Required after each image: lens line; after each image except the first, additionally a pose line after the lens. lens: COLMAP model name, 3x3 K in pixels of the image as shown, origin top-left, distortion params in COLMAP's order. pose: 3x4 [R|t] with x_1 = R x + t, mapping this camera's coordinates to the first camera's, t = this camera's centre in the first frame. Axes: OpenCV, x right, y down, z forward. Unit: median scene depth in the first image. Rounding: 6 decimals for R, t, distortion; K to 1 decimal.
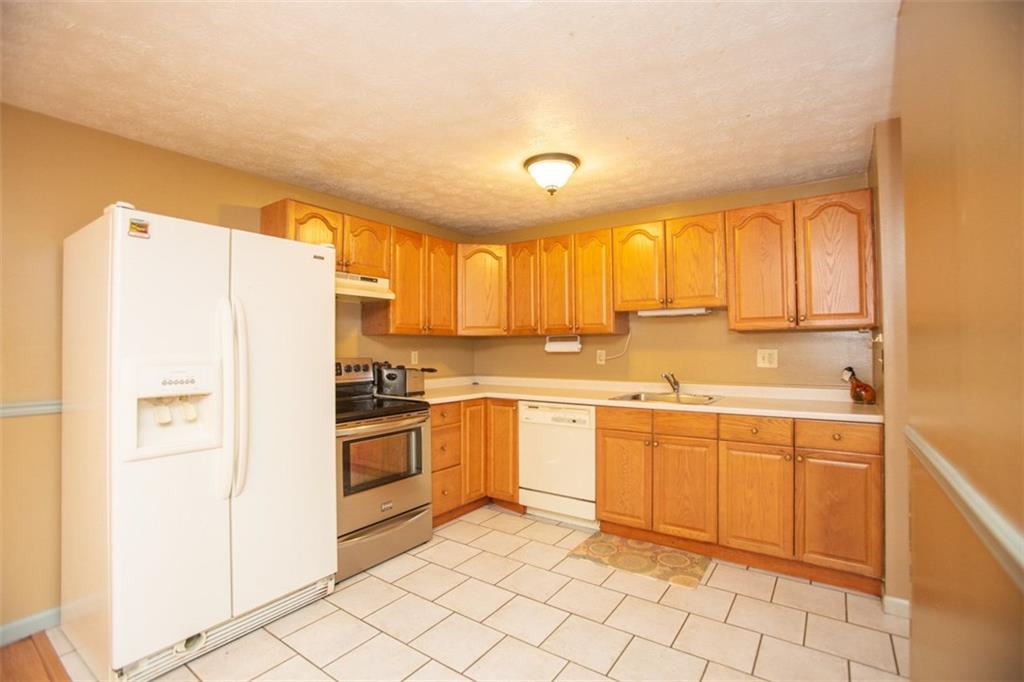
lens RADIAL K [[462.6, 0, 504.9], [0, 462.6, 339.2], [0, 0, 1]] dist [-0.076268, 0.026899]
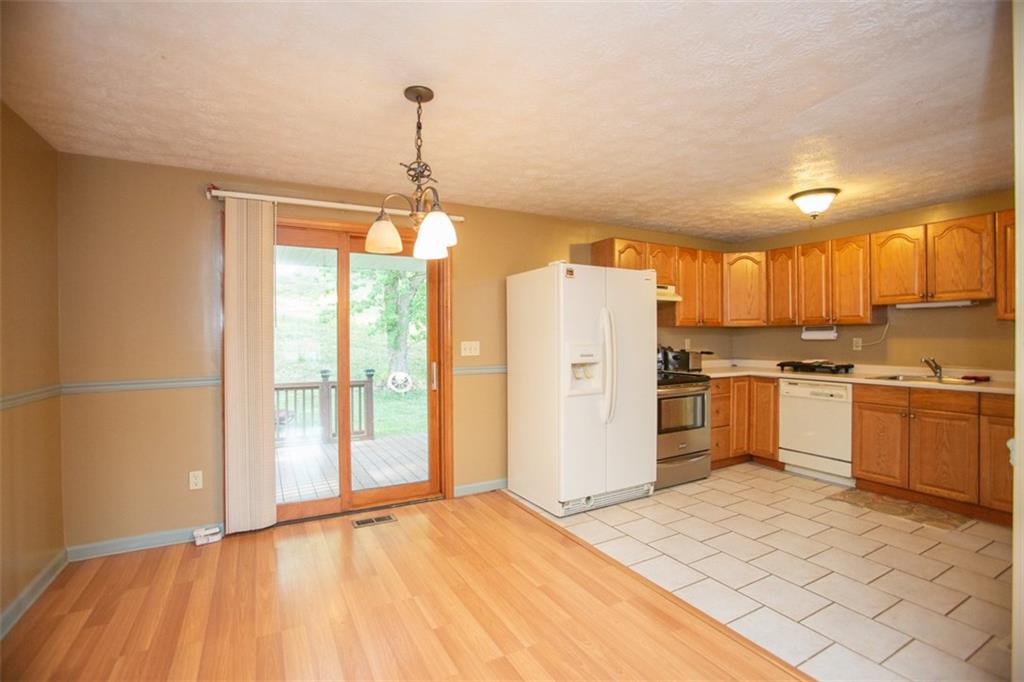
lens RADIAL K [[462.6, 0, 504.9], [0, 462.6, 339.2], [0, 0, 1]] dist [-0.076268, 0.026899]
pose [[0.898317, 0.002032, -0.439342, -0.111675], [0.009239, 0.999681, 0.023514, -0.009378], [0.439250, -0.025182, 0.898012, -0.459359]]
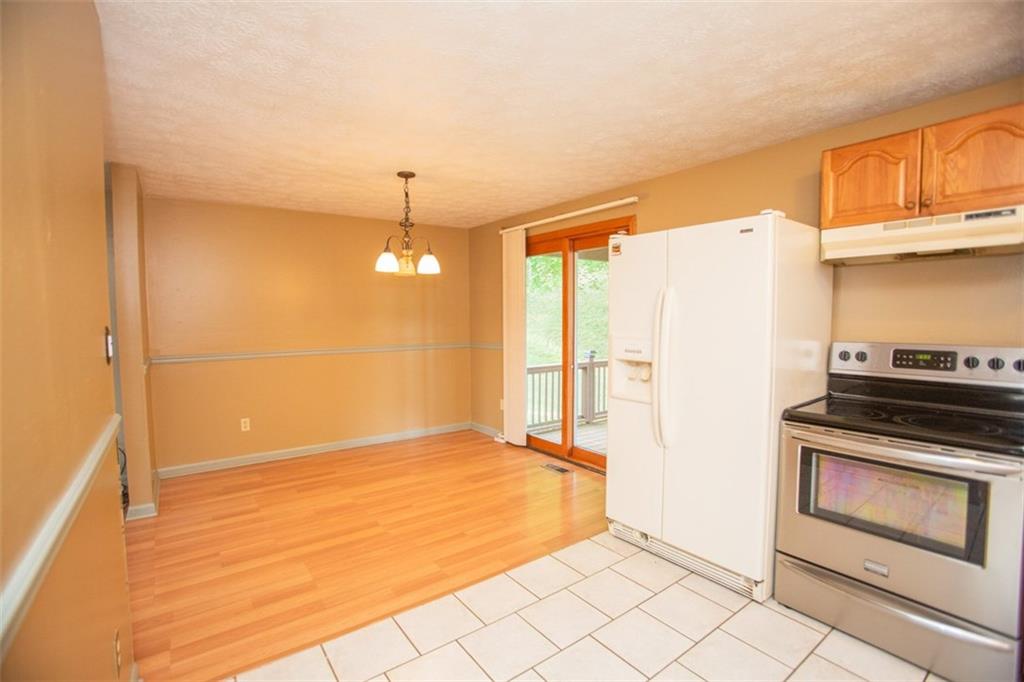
lens RADIAL K [[462.6, 0, 504.9], [0, 462.6, 339.2], [0, 0, 1]] dist [-0.076268, 0.026899]
pose [[-0.305686, 0.060805, -0.950189, 0.430724], [0.028157, 0.998100, 0.054813, -0.019183], [0.951716, -0.009999, -0.306817, 0.580723]]
